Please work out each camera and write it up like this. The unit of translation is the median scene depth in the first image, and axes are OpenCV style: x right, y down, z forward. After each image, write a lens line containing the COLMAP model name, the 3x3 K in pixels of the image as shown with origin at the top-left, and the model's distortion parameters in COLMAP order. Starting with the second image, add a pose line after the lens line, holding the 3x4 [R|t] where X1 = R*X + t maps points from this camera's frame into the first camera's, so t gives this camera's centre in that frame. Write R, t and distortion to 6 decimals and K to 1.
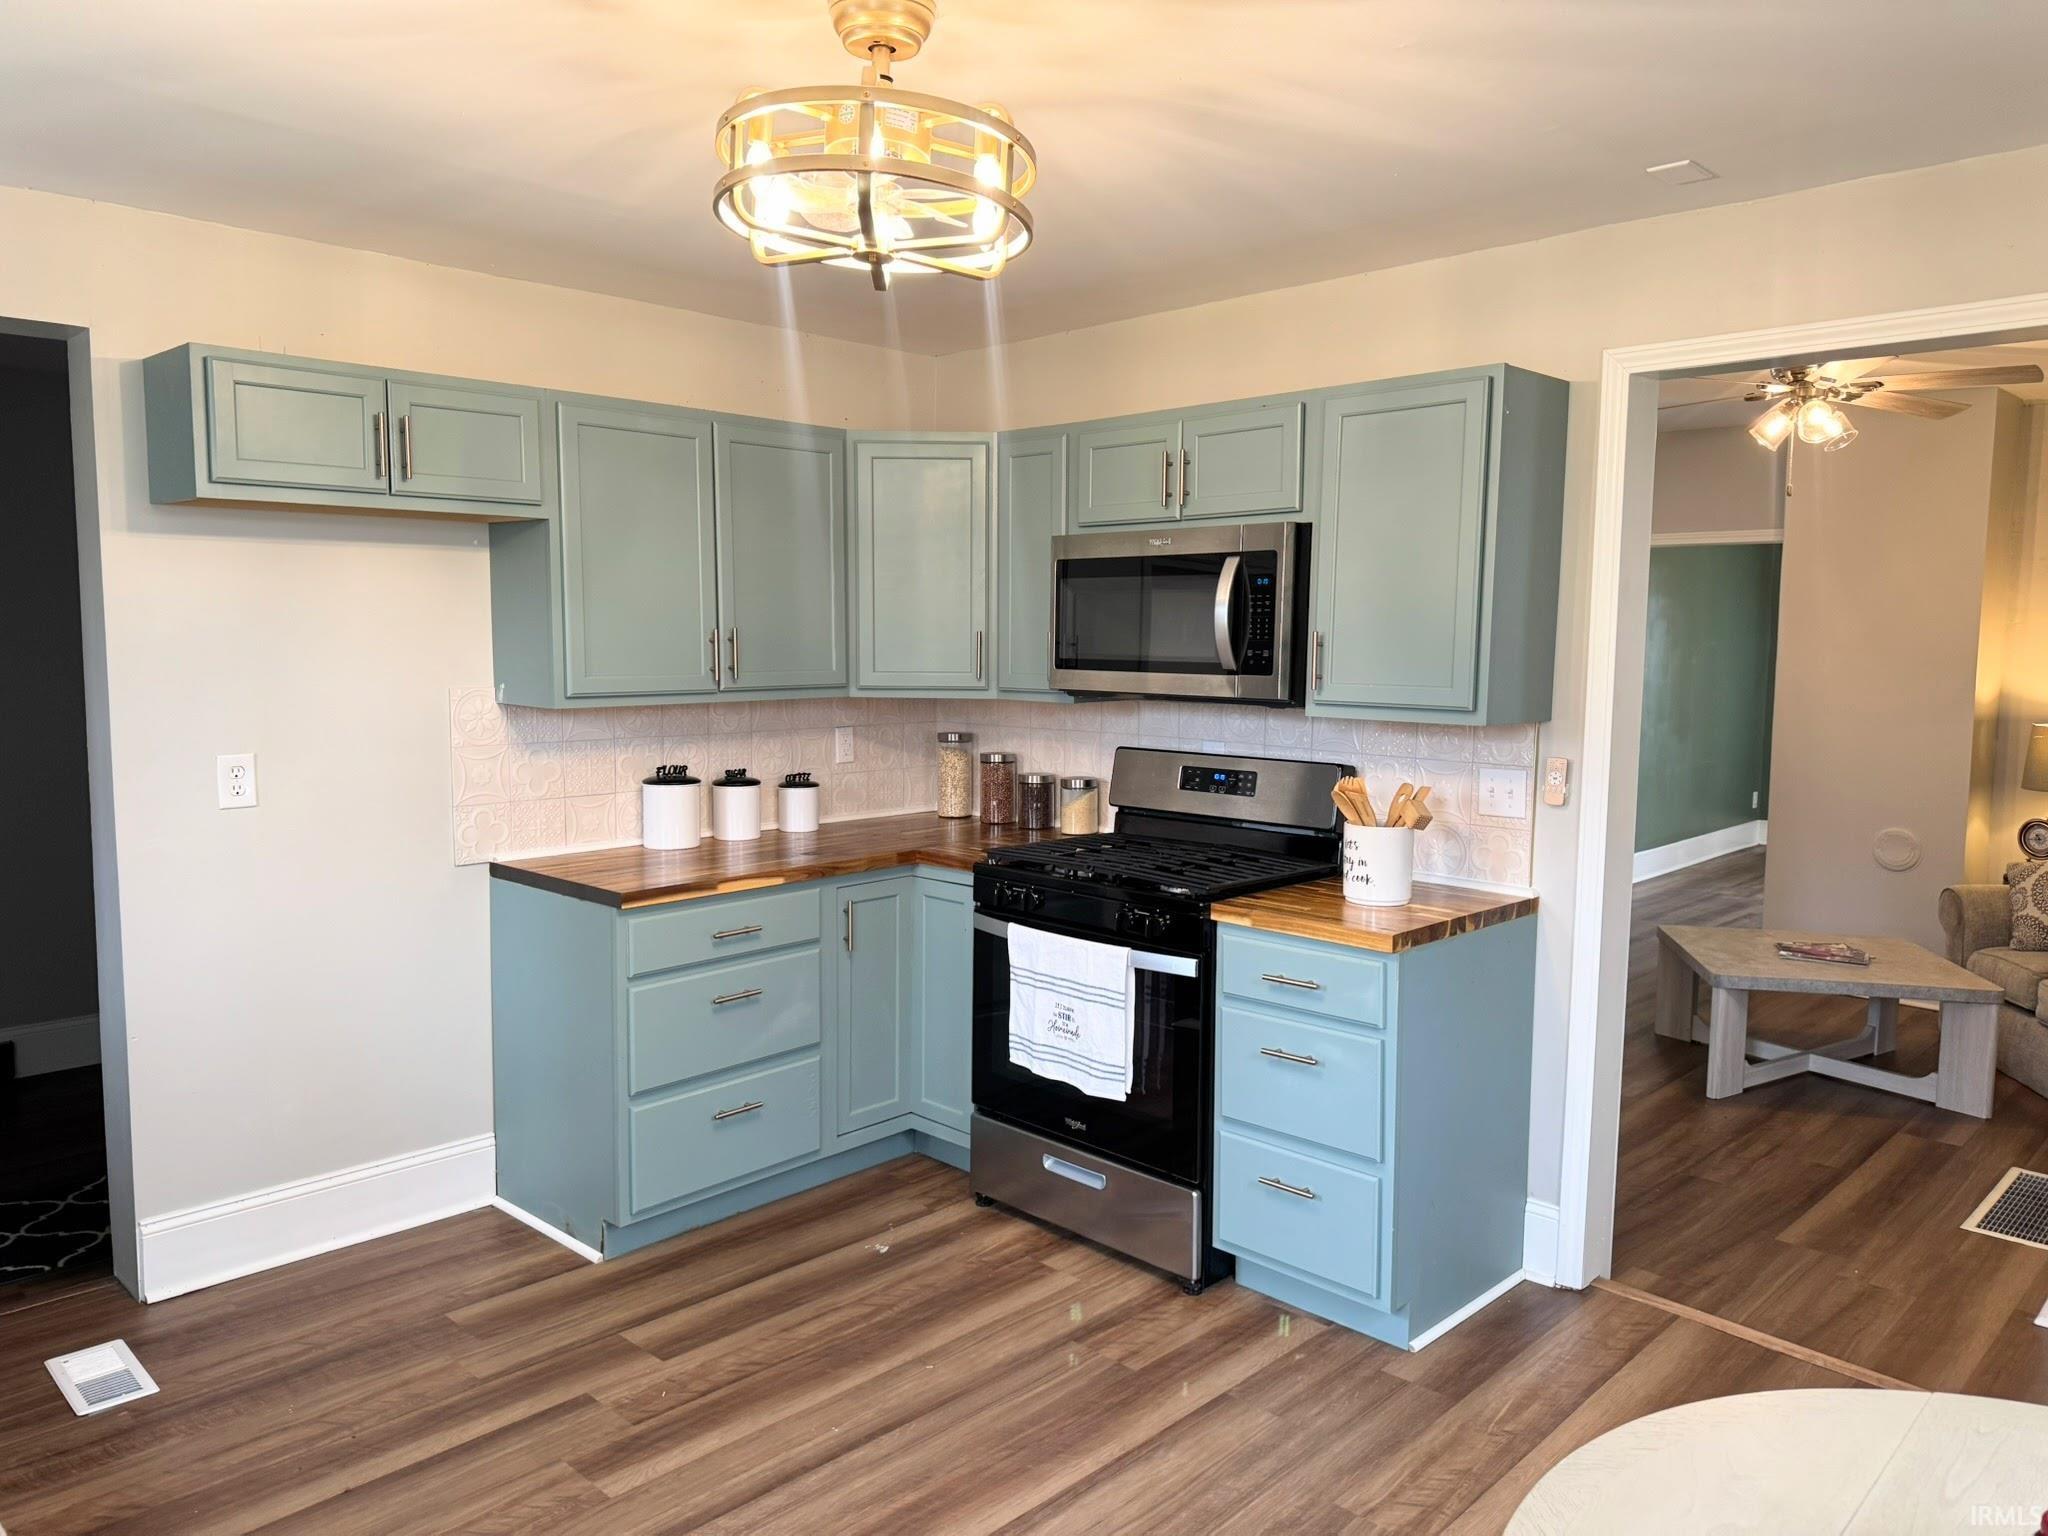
lens RADIAL K [[1445.8, 0, 1025.8], [0, 1445.8, 764.4], [0, 0, 1]] dist [0.012549, -0.006162]
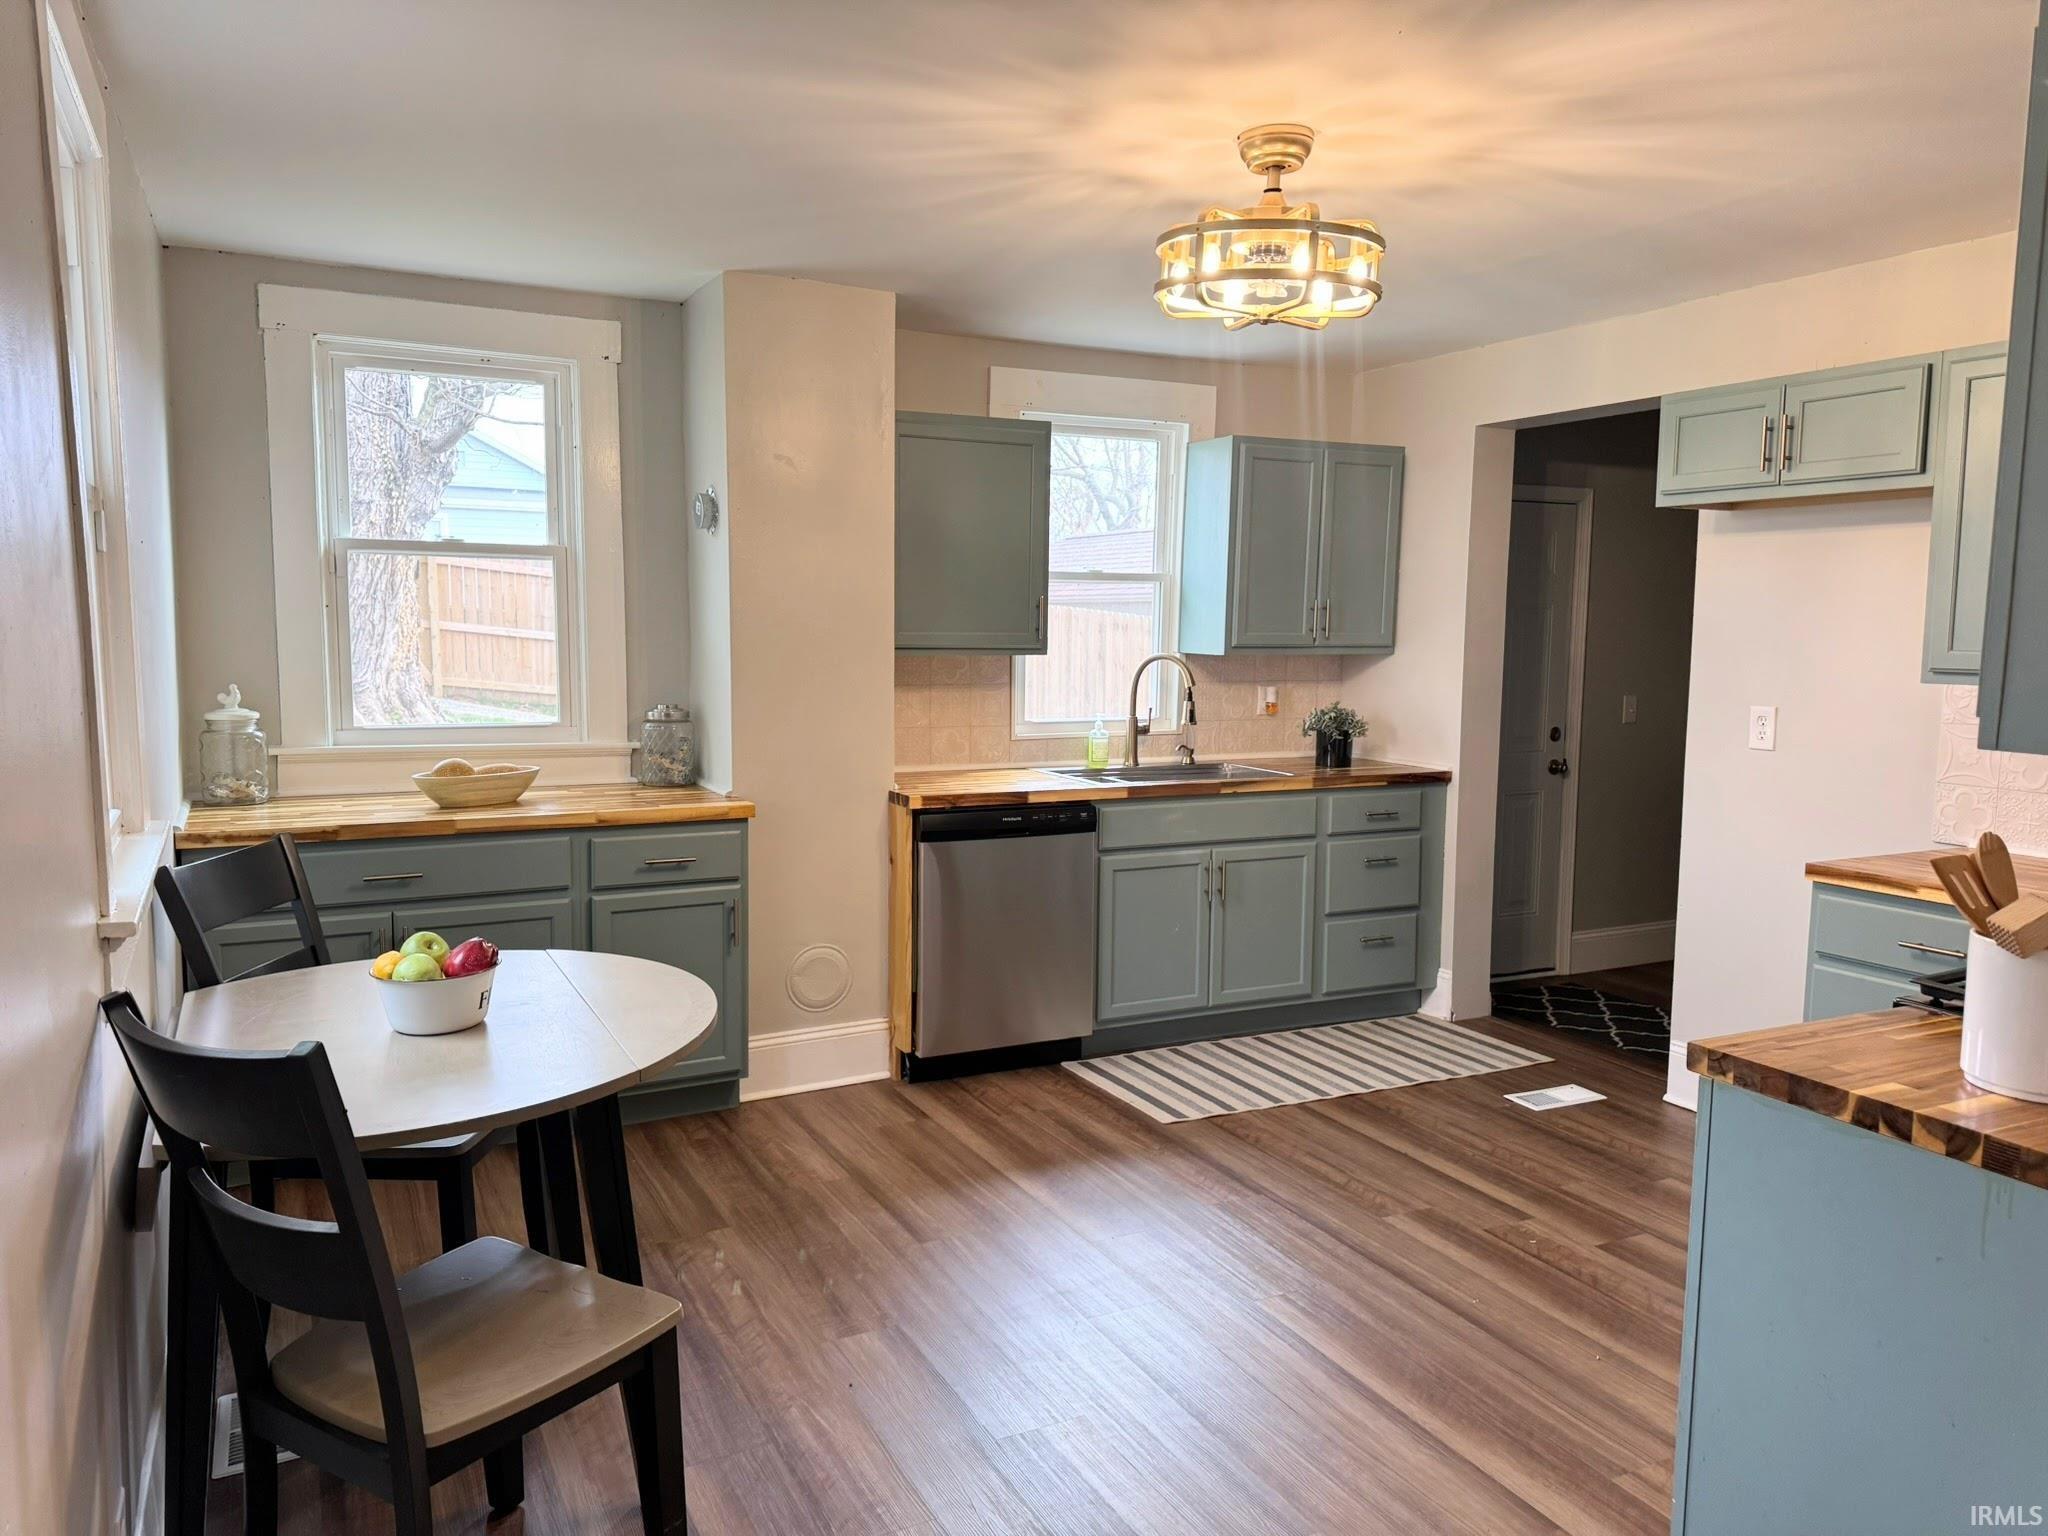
lens RADIAL K [[1445.8, 0, 1023.8], [0, 1445.8, 765.8], [0, 0, 1]] dist [0.012549, -0.006162]
pose [[-0.316583, 0.088331, -0.944443, 0.973703], [-0.110049, 0.985511, 0.129061, -0.055145], [0.942159, 0.144794, -0.302275, 0.920524]]
